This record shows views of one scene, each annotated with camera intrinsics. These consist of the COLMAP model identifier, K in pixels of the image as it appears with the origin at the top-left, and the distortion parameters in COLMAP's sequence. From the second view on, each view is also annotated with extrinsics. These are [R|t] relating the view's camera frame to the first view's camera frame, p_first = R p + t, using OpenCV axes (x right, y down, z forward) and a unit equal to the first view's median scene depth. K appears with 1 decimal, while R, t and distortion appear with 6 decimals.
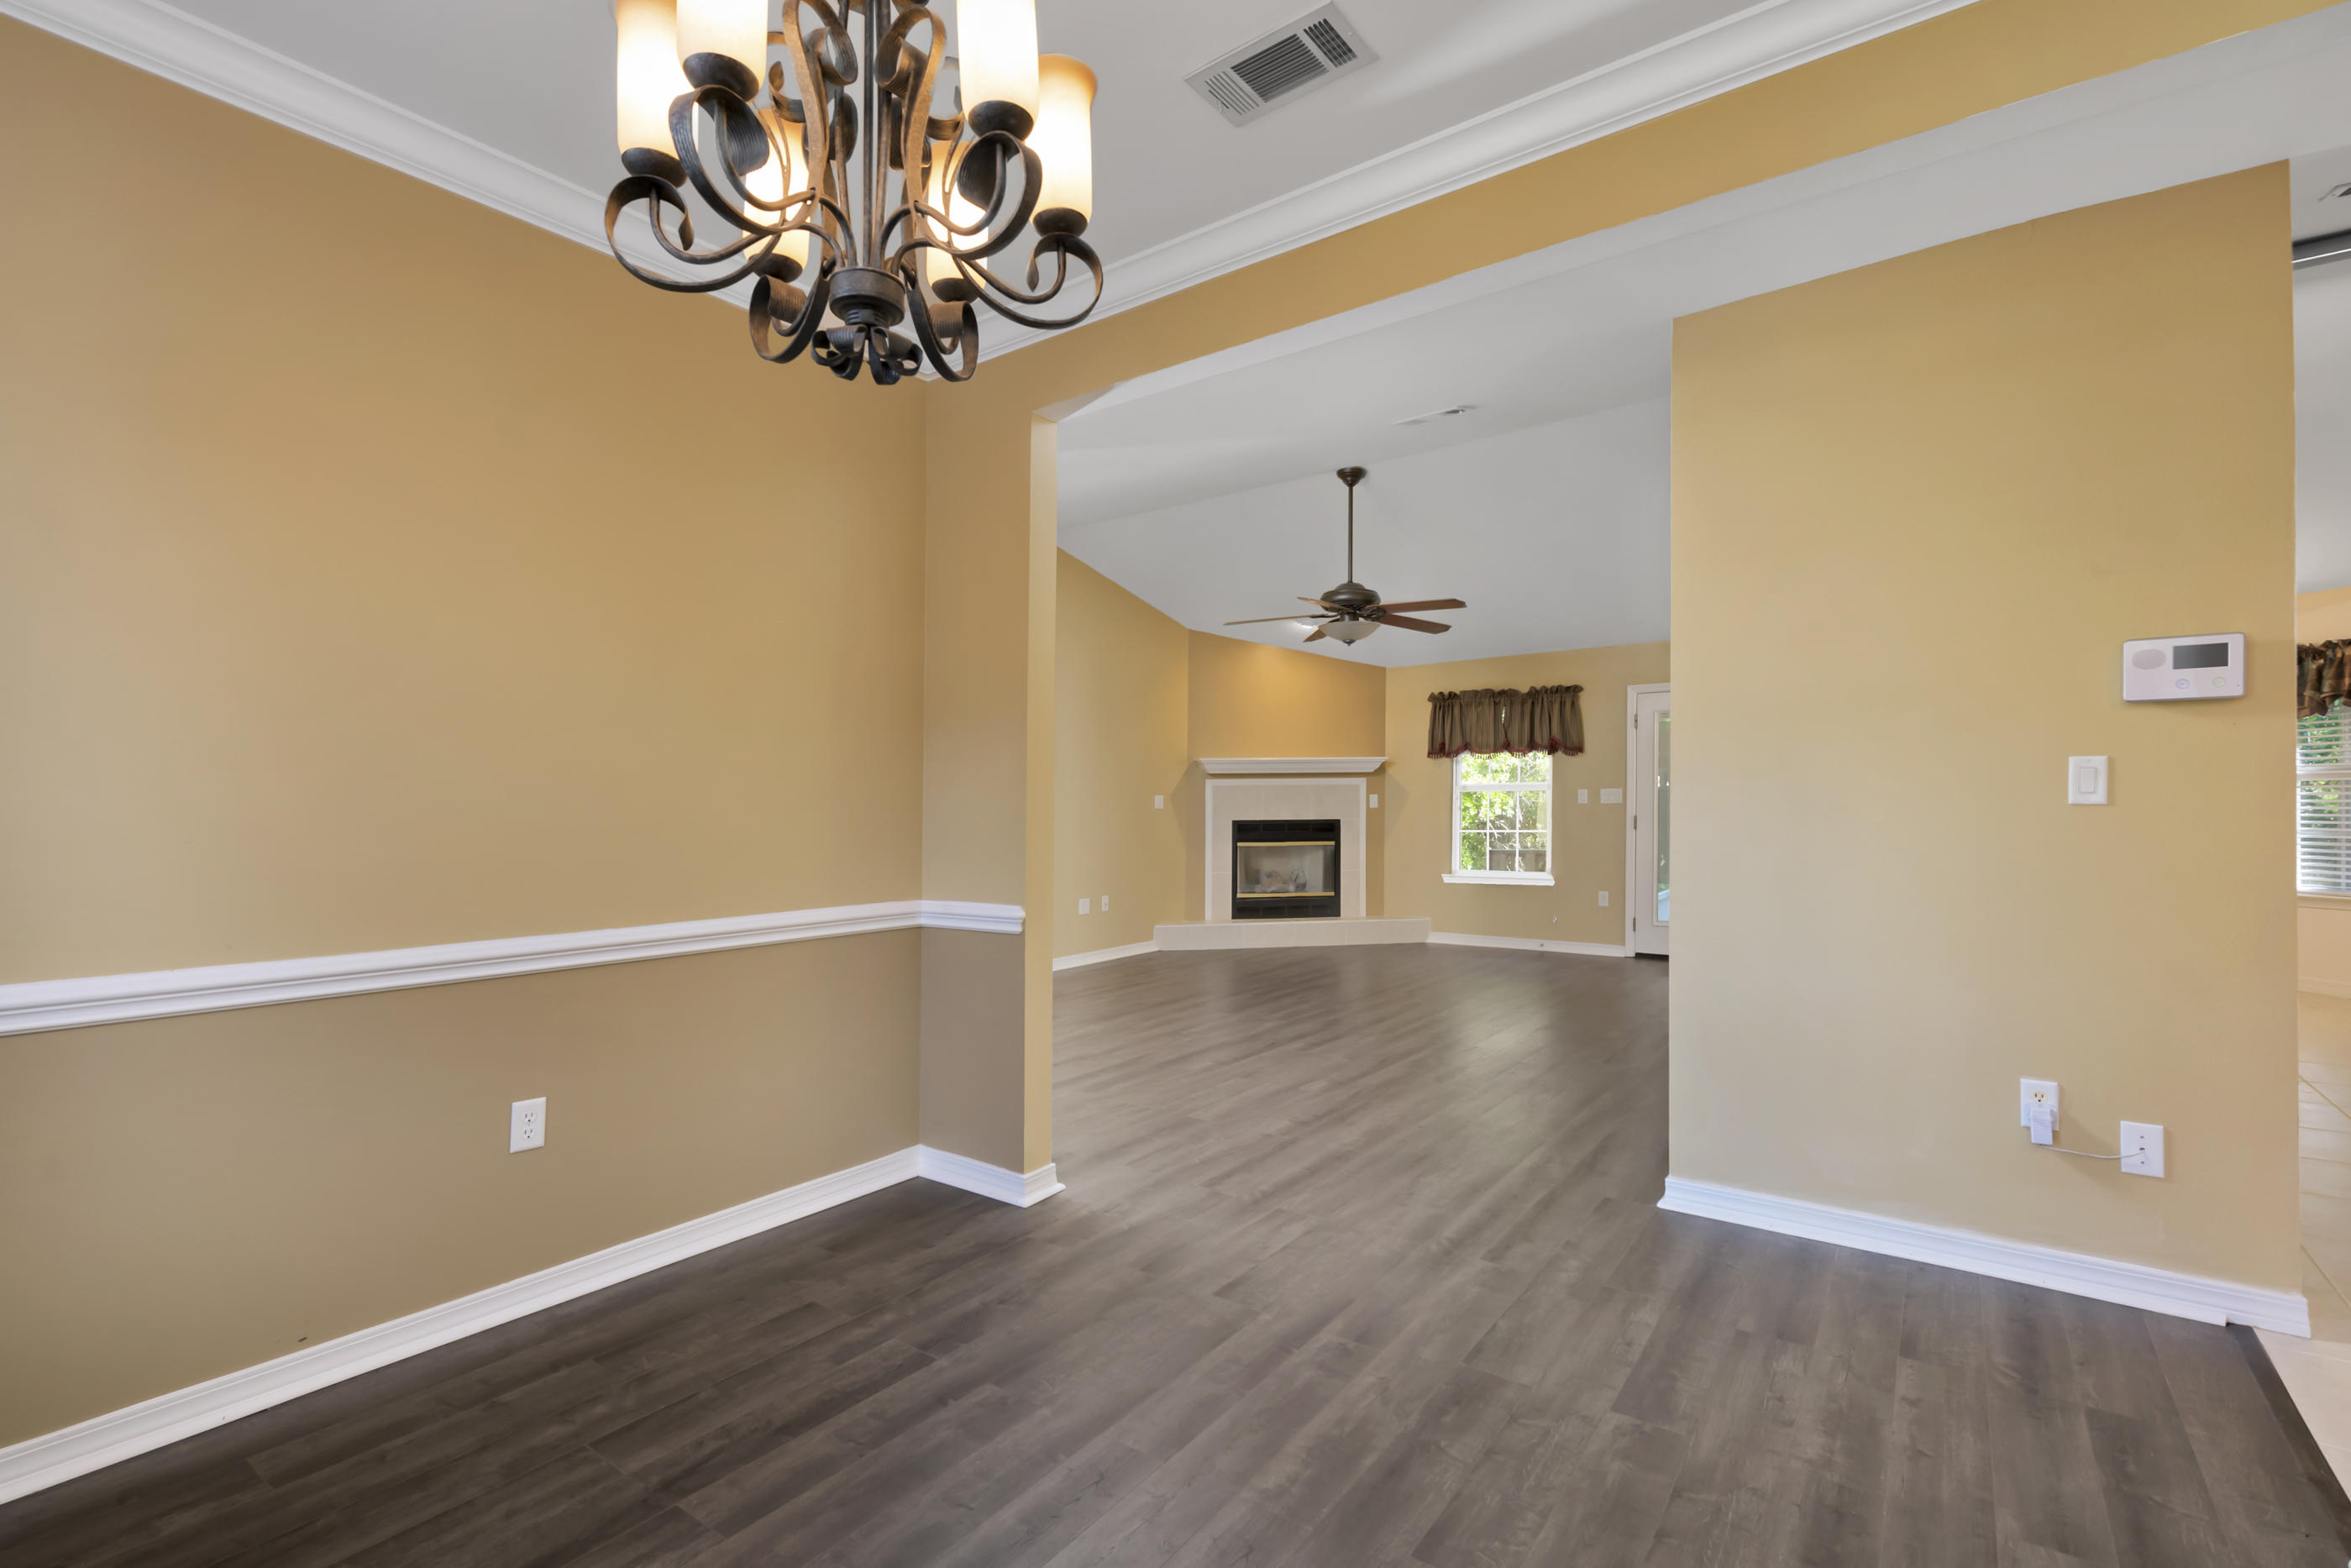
lens RADIAL K [[1065.8, 0, 1153.9], [0, 1065.8, 787.7], [0, 0, 1]] dist [0.003122, -0.003809]
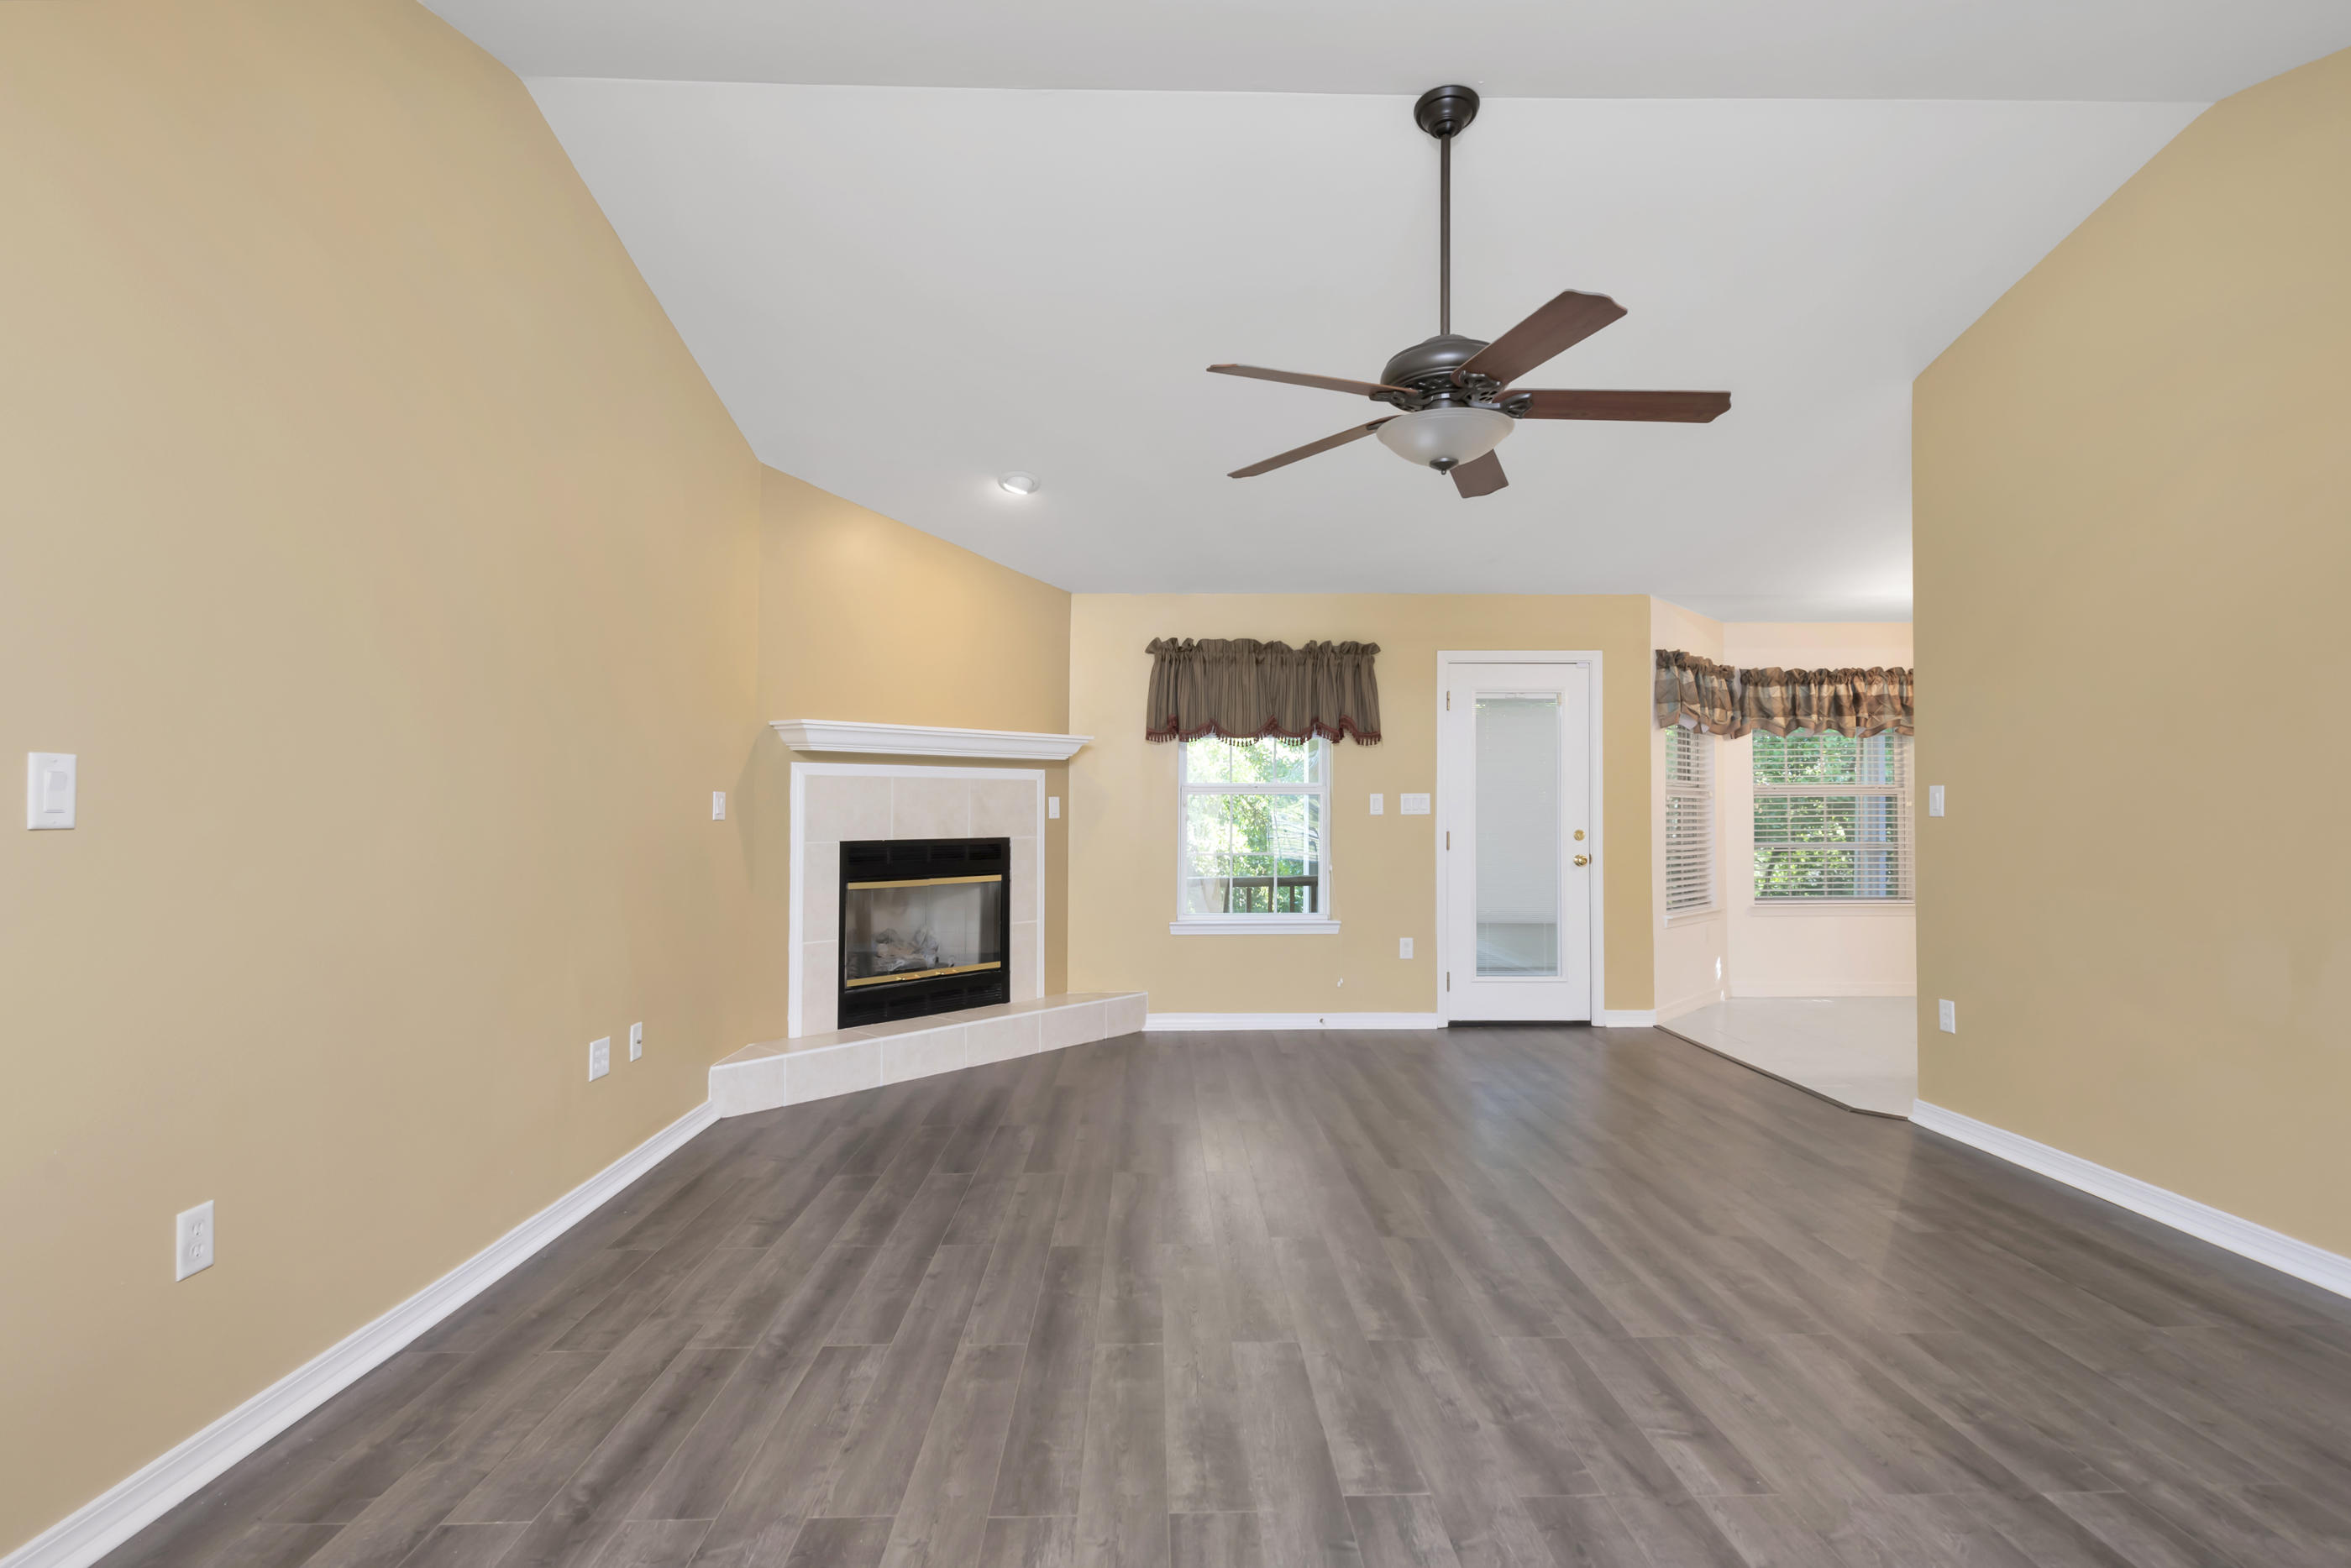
lens RADIAL K [[1115.2, 0, 1170.9], [0, 1115.2, 741.0], [0, 0, 1]] dist [0.003513, -0.005484]
pose [[0.783460, 0.046692, 0.619686, -0.148802], [-0.014587, 0.998280, -0.056776, 0.010124], [-0.621271, 0.035442, 0.782794, 0.473899]]
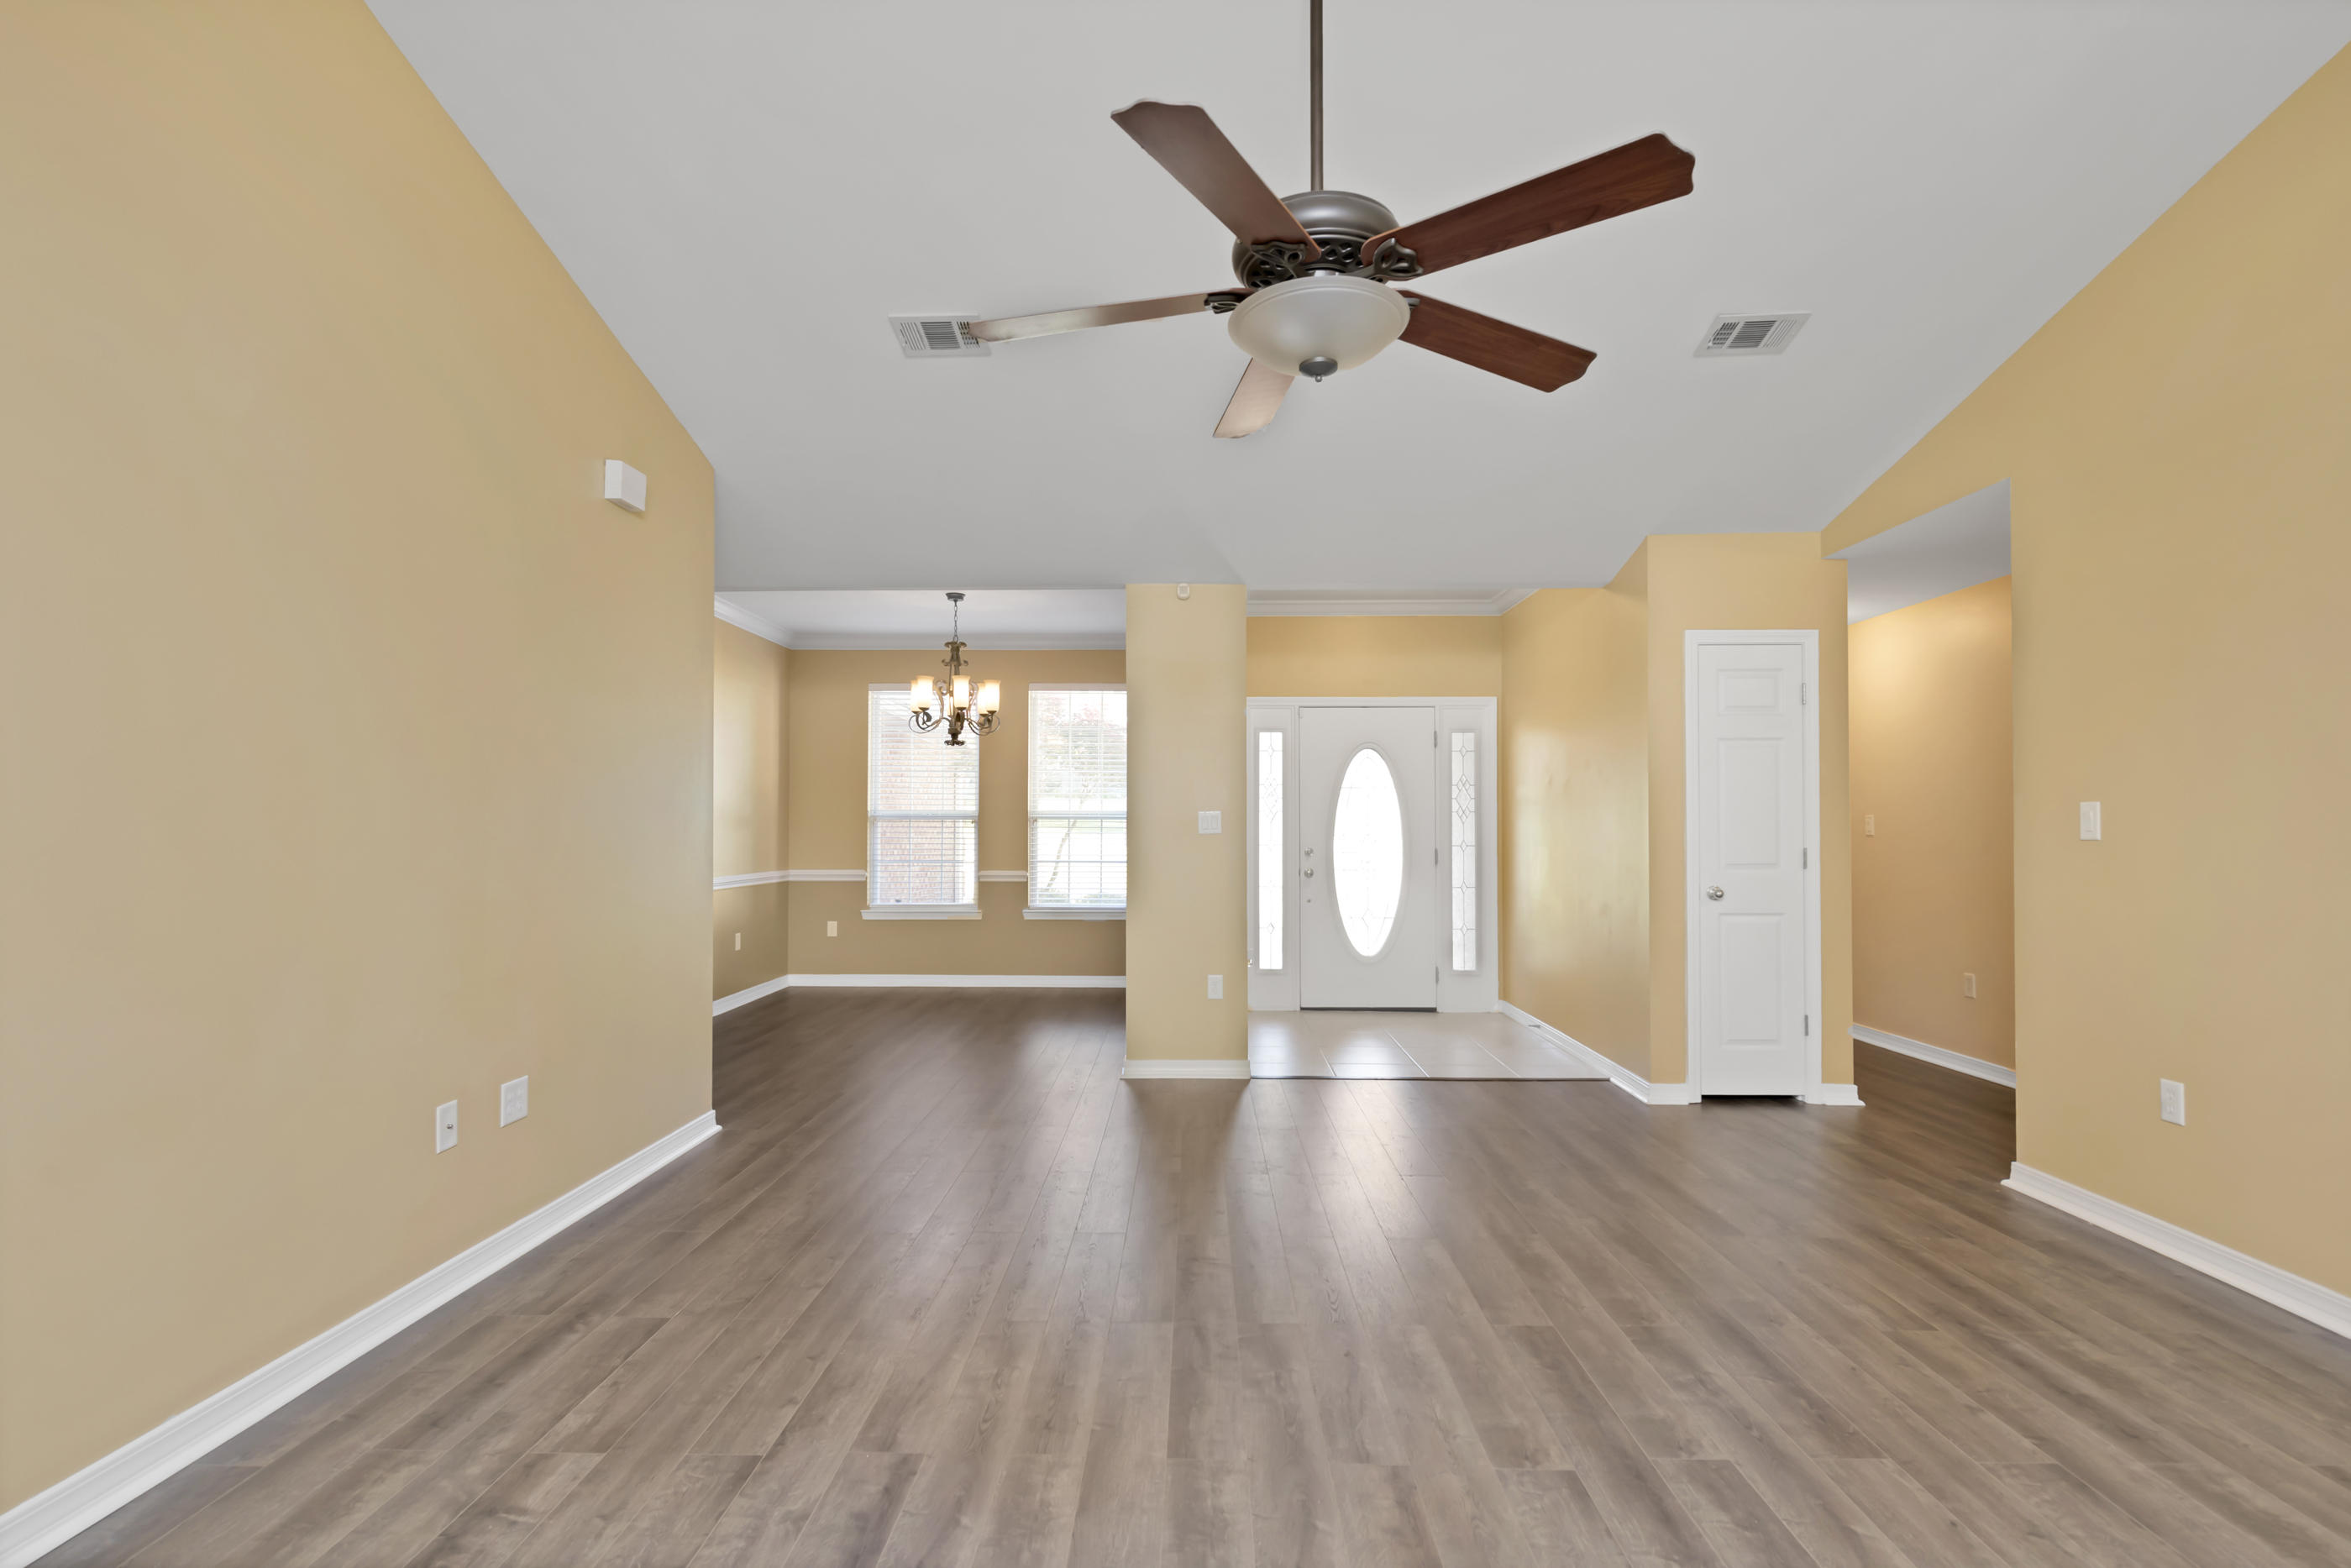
lens RADIAL K [[1115.2, 0, 1201.9], [0, 1115.2, 840.7], [0, 0, 1]] dist [0.003513, -0.005484]
pose [[-0.794952, 0.011131, -0.606571, 0.295189], [0.014989, 0.999887, -0.001296, 0.014281], [0.606488, -0.010122, -0.795028, 0.868176]]
